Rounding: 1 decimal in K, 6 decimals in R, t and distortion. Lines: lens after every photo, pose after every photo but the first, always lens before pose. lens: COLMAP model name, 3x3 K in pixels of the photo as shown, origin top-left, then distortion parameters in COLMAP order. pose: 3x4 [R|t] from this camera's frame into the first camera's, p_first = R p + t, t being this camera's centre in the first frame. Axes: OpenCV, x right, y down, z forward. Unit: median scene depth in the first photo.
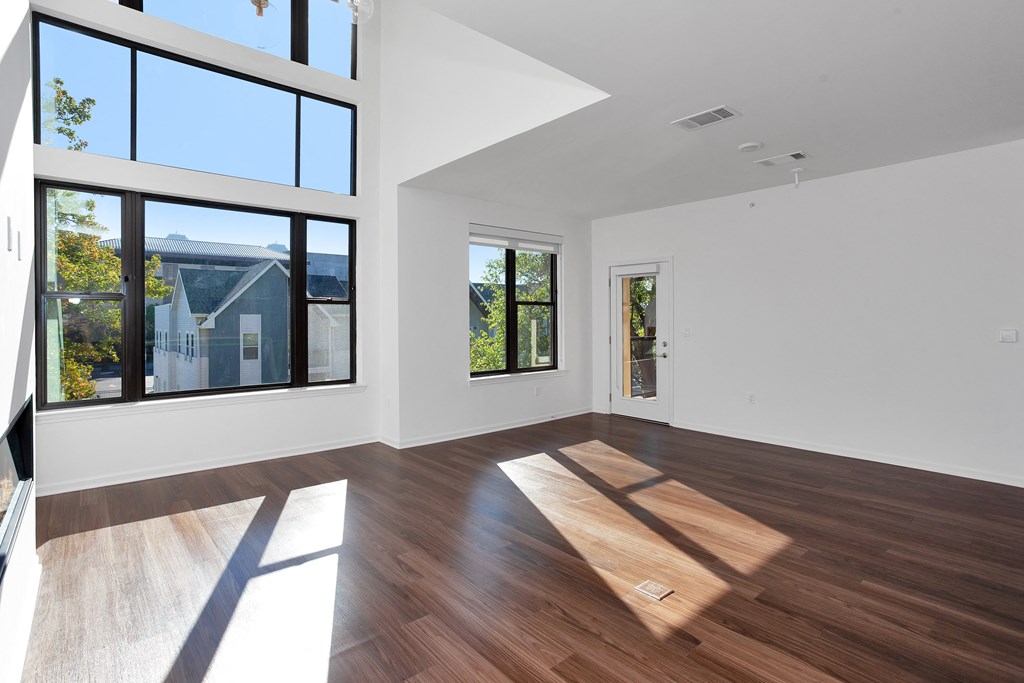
lens RADIAL K [[506.0, 0, 519.2], [0, 506.0, 317.7], [0, 0, 1]] dist [0.000515, 0.000284]
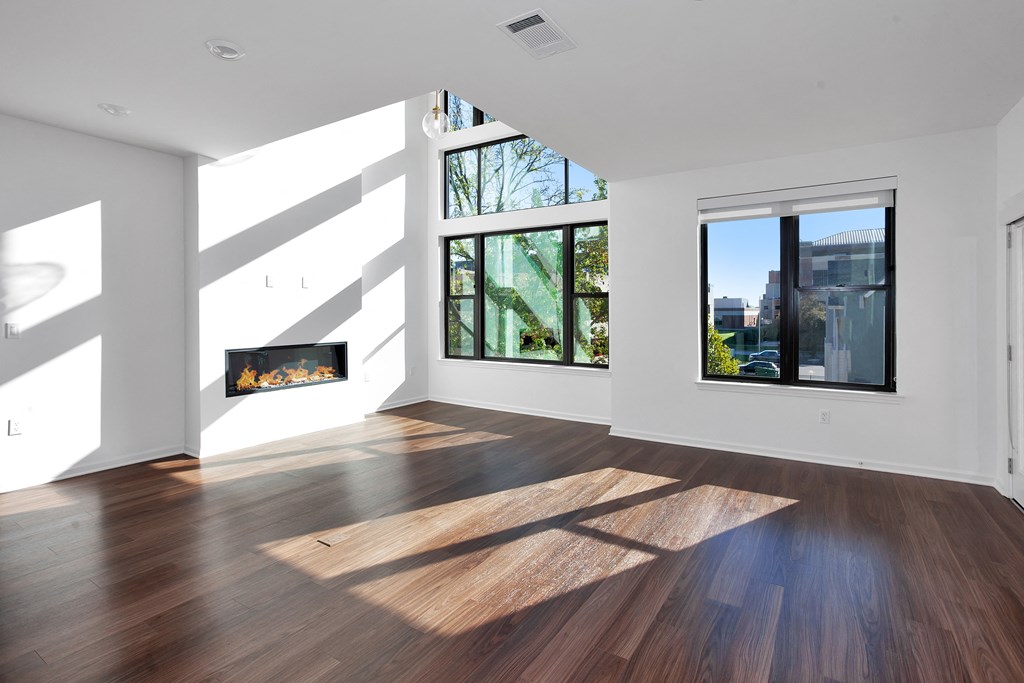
lens RADIAL K [[506.0, 0, 519.2], [0, 506.0, 317.7], [0, 0, 1]] dist [0.000515, 0.000284]
pose [[0.297242, 0.013224, -0.954710, 0.878589], [-0.000794, 0.999907, 0.013603, 0.002751], [0.954802, -0.003285, 0.297225, 0.634930]]
